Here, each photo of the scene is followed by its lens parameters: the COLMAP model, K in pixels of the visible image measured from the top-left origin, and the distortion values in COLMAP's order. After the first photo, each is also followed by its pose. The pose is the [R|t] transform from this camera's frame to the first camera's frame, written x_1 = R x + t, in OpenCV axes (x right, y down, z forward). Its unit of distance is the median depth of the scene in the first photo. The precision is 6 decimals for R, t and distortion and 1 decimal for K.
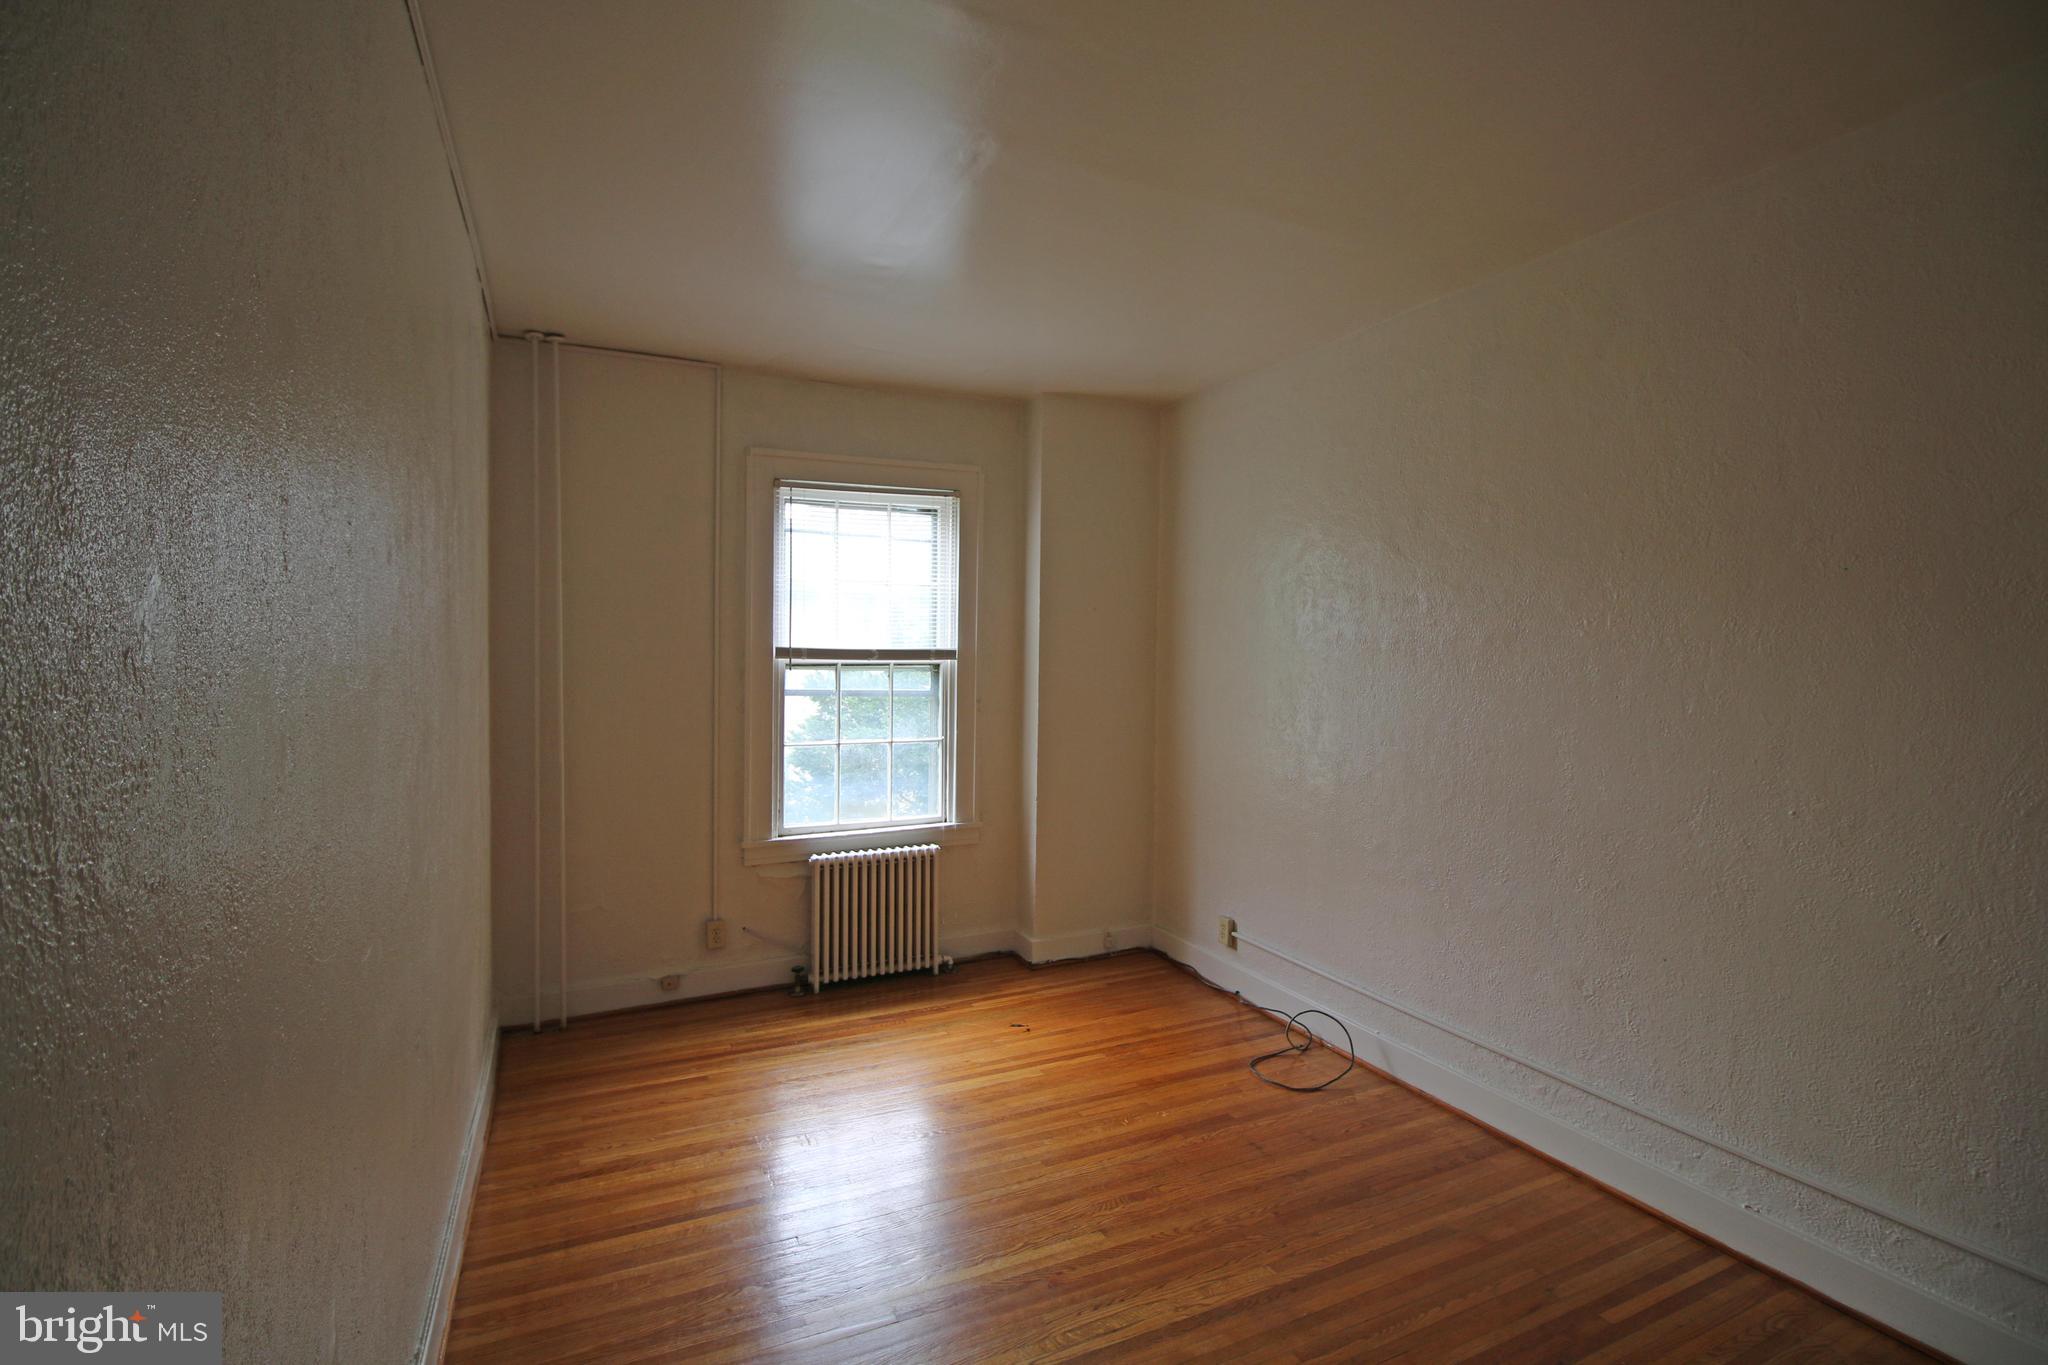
lens RADIAL K [[936.7, 0, 1024.0], [0, 936.7, 682.5], [0, 0, 1]] dist [0.000099, 0.000002]
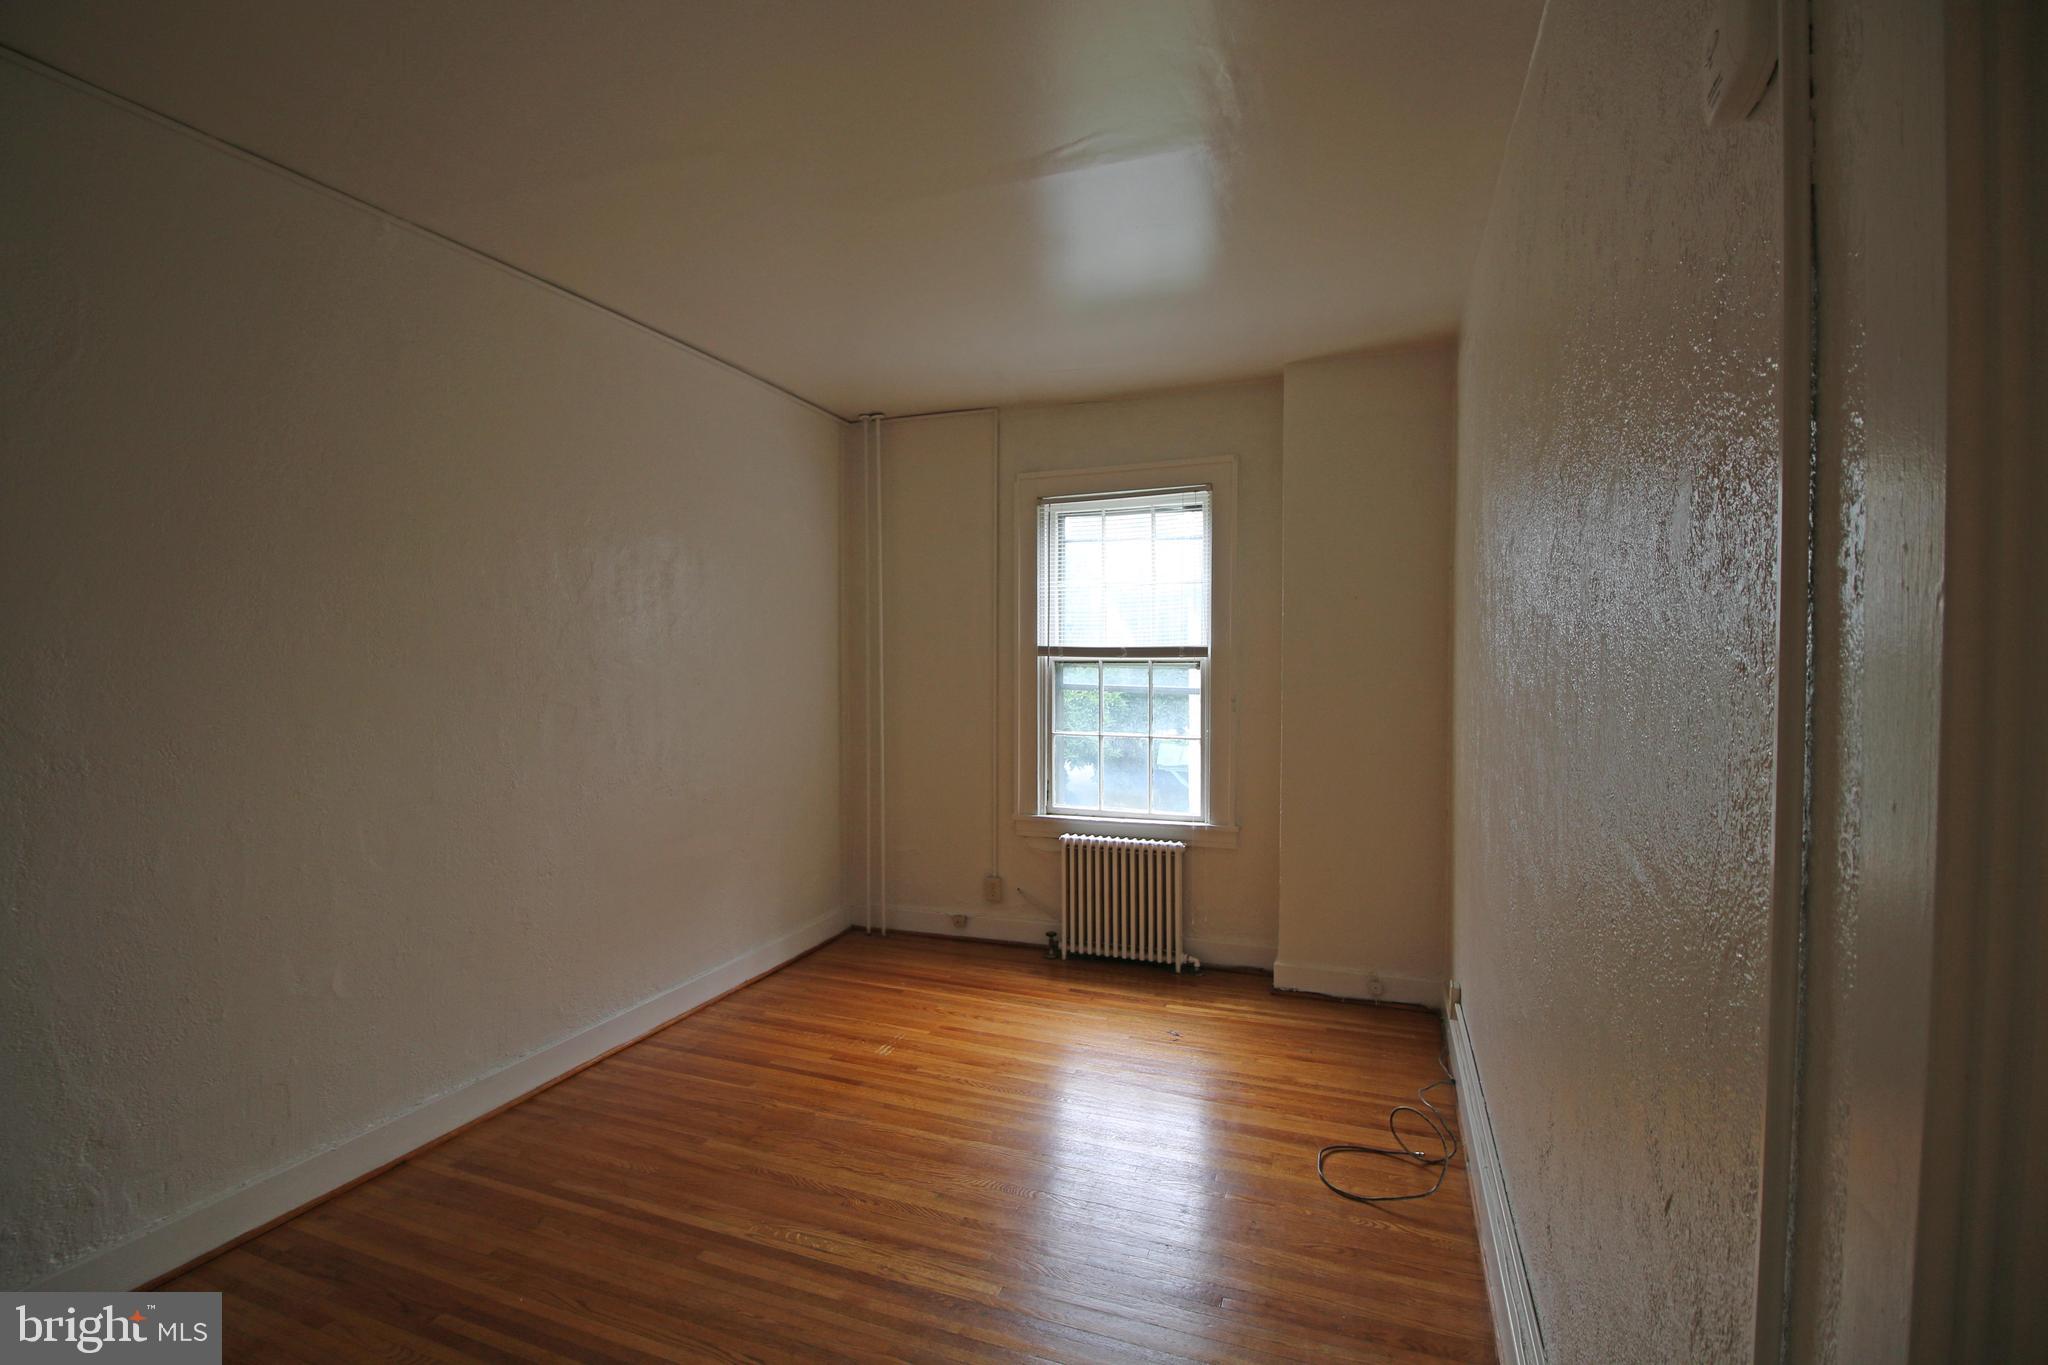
lens RADIAL K [[944.2, 0, 1024.0], [0, 944.2, 682.5], [0, 0, 1]] dist [-0.000228, -0.000024]
pose [[0.693866, 0.016295, -0.719920, 0.521738], [-0.016665, 0.999840, 0.006569, -0.001010], [0.719911, 0.007440, 0.694026, 0.185582]]
